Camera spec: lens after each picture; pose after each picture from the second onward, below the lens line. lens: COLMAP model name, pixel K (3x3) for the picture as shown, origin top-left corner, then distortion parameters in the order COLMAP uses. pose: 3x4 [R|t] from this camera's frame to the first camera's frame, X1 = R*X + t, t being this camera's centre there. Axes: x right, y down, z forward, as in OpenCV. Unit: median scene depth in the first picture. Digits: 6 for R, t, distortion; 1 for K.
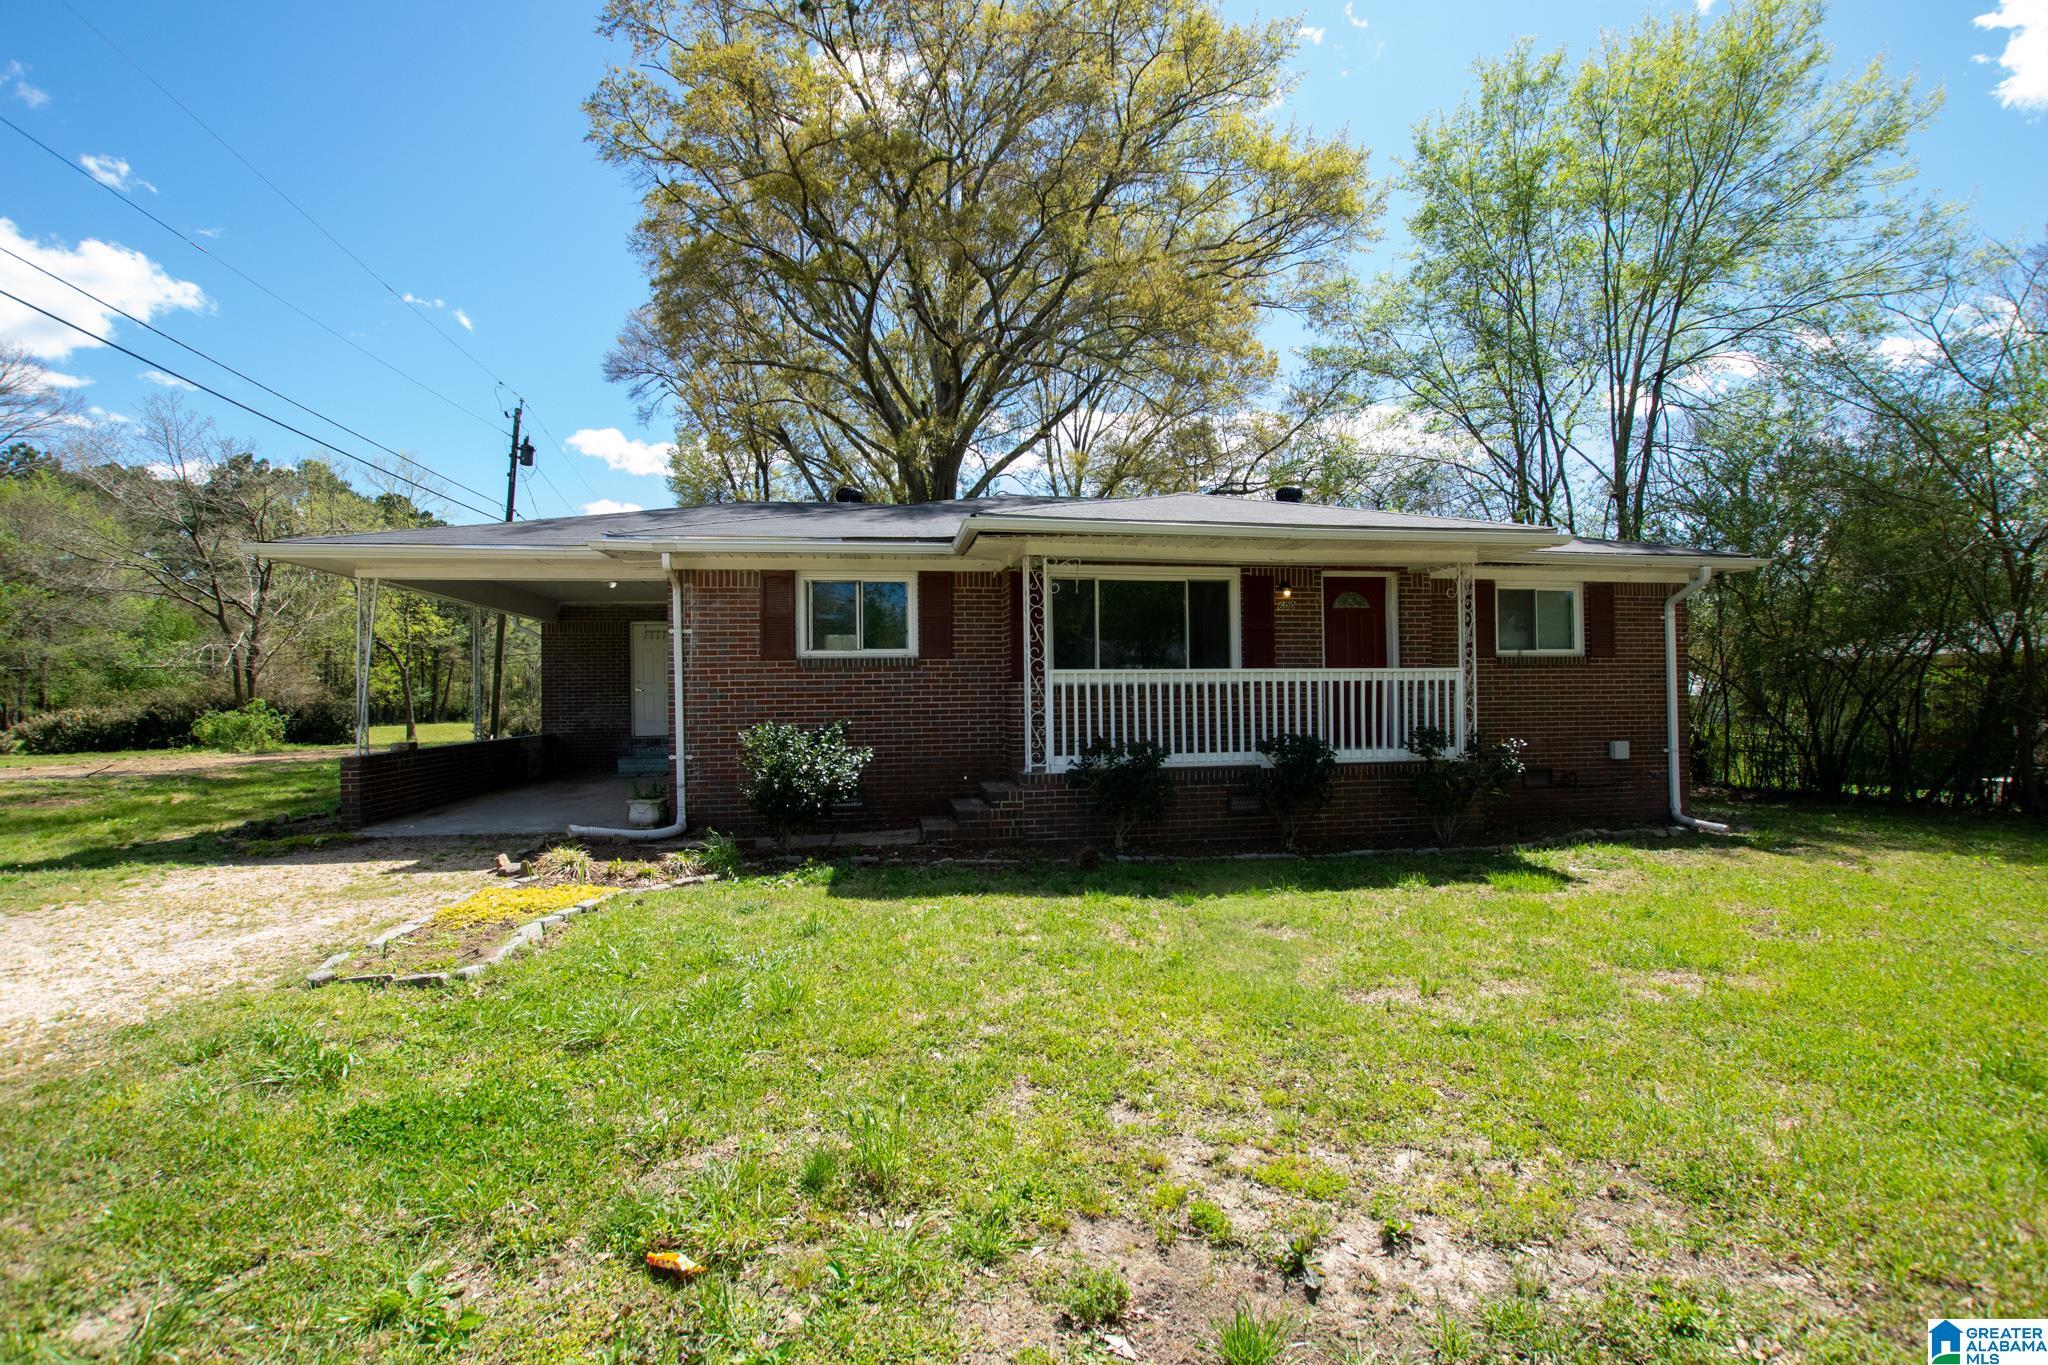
lens RADIAL K [[899.3, 0, 1025.9], [0, 899.3, 691.5], [0, 0, 1]] dist [-0.018233, -0.000098]
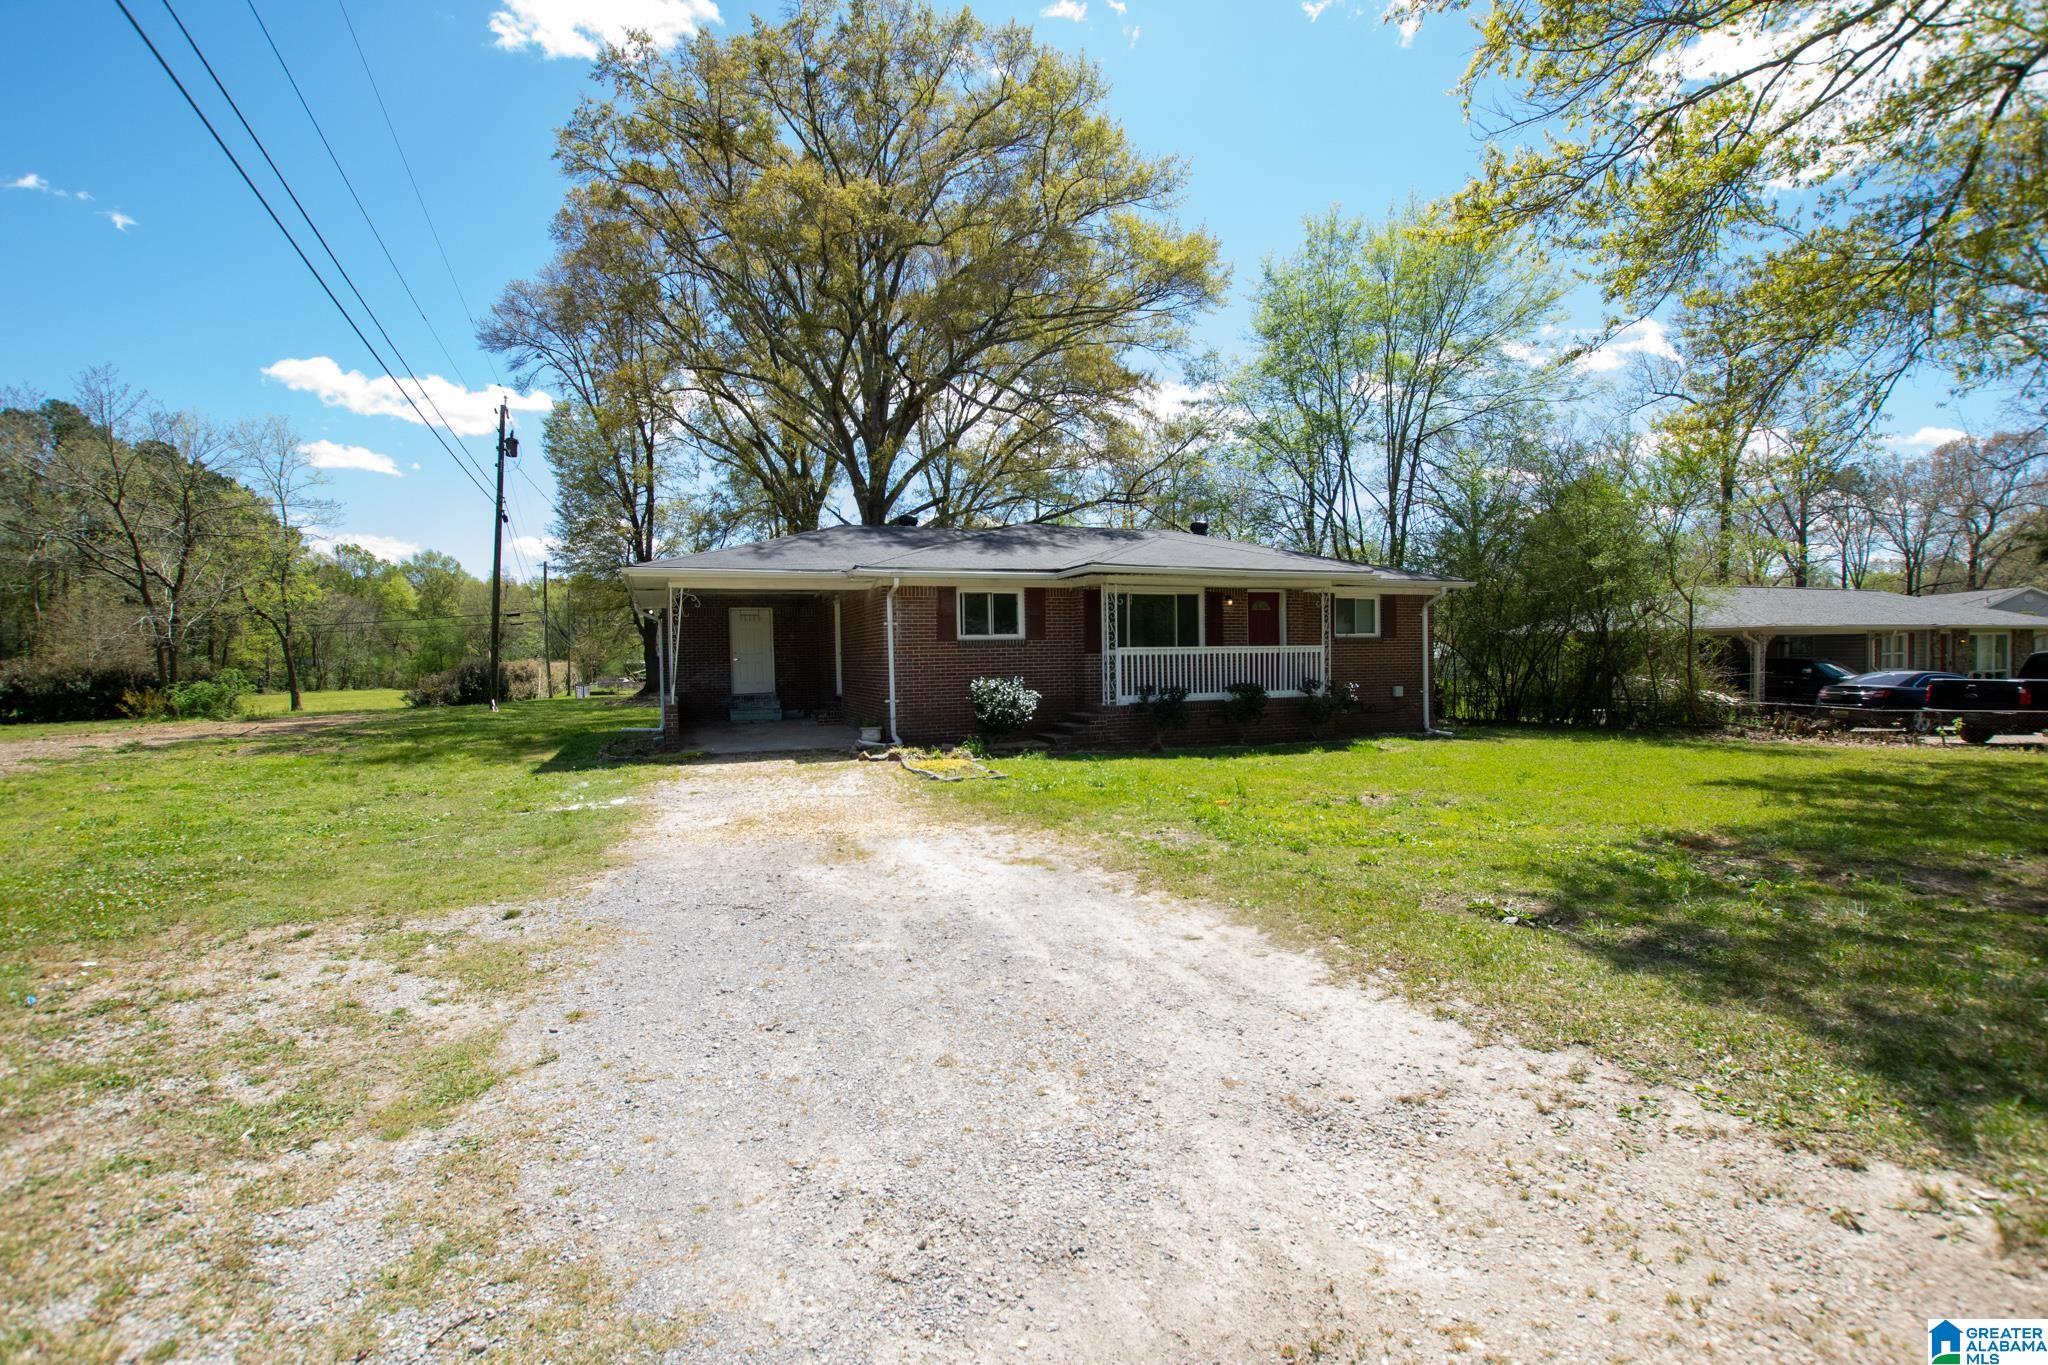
lens RADIAL K [[899.3, 0, 1025.9], [0, 899.3, 691.5], [0, 0, 1]] dist [-0.018233, -0.000098]
pose [[0.976403, -0.012796, 0.215579, -0.404416], [0.004373, 0.999210, 0.039504, -0.006432], [-0.215914, -0.037629, 0.975687, -0.528338]]
